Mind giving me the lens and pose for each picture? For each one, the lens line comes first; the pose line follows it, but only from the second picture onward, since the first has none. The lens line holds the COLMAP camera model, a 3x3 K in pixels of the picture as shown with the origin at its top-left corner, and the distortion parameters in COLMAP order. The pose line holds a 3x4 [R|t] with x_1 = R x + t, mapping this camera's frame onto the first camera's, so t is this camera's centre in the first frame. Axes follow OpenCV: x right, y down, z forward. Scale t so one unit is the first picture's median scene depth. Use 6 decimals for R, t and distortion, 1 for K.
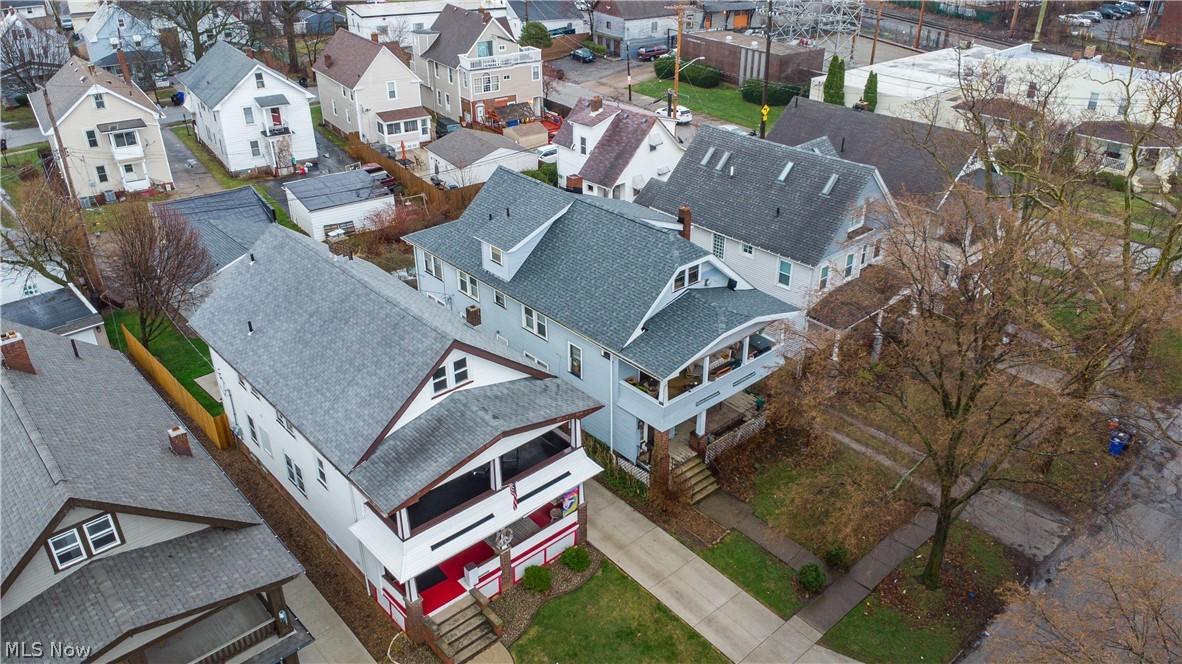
lens RADIAL K [[849.3, 0, 592.2], [0, 849.3, 332.6], [0, 0, 1]] dist [0.004547, 0.002260]
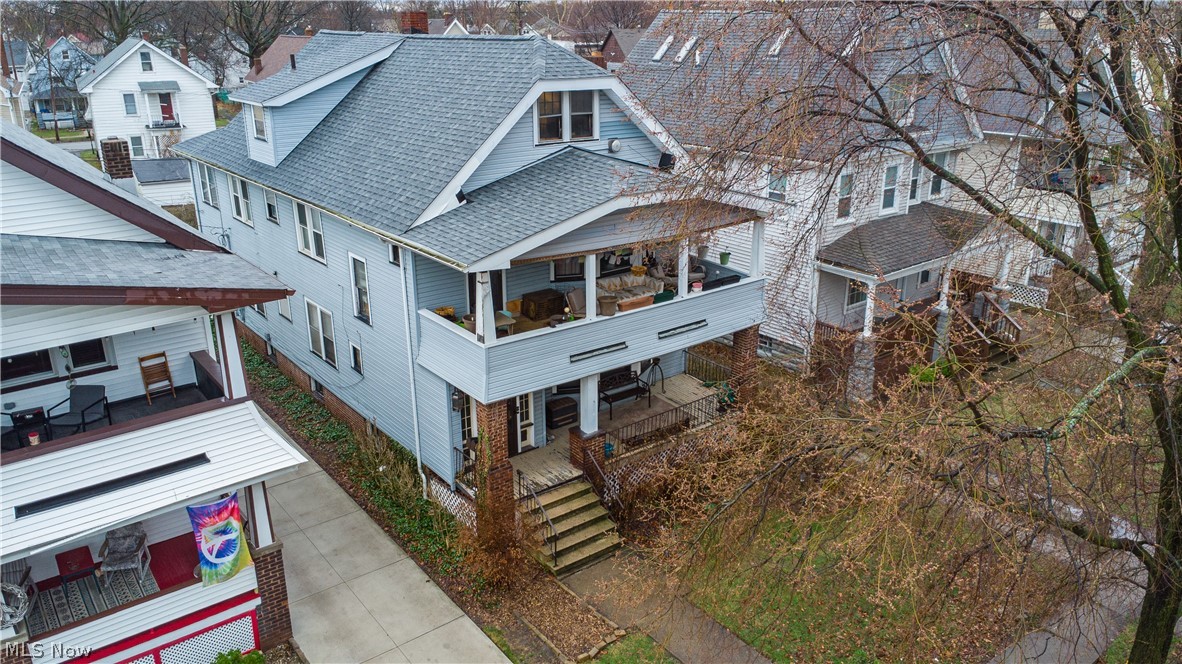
lens RADIAL K [[849.3, 0, 591.0], [0, 849.3, 328.8], [0, 0, 1]] dist [0.004547, 0.002260]
pose [[0.998222, 0.018283, -0.056735, 0.155253], [-0.027316, 0.986283, -0.162786, 0.140729], [0.052981, 0.164046, 0.985029, 0.503736]]
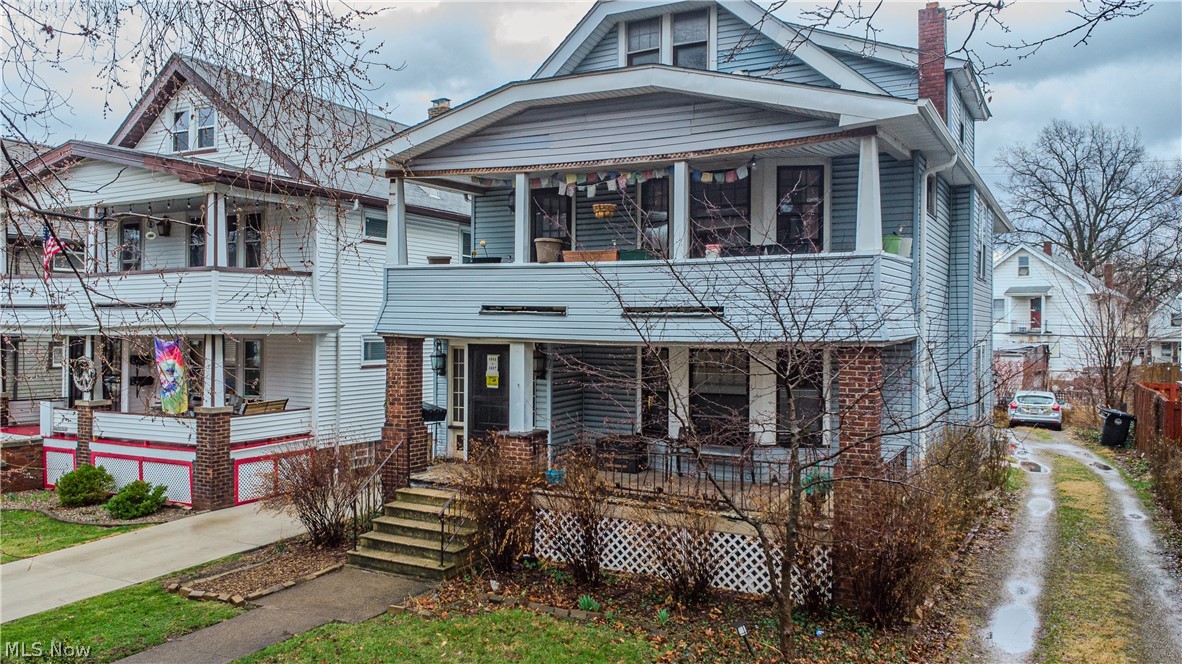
lens RADIAL K [[921.6, 0, 588.6], [0, 921.6, 335.0], [0, 0, 1]] dist [0.012179, 0.000261]
pose [[0.338735, 0.006049, -0.940862, 0.484454], [-0.461786, 0.872322, -0.160647, 0.133052], [0.819763, 0.488894, 0.298280, 0.876492]]
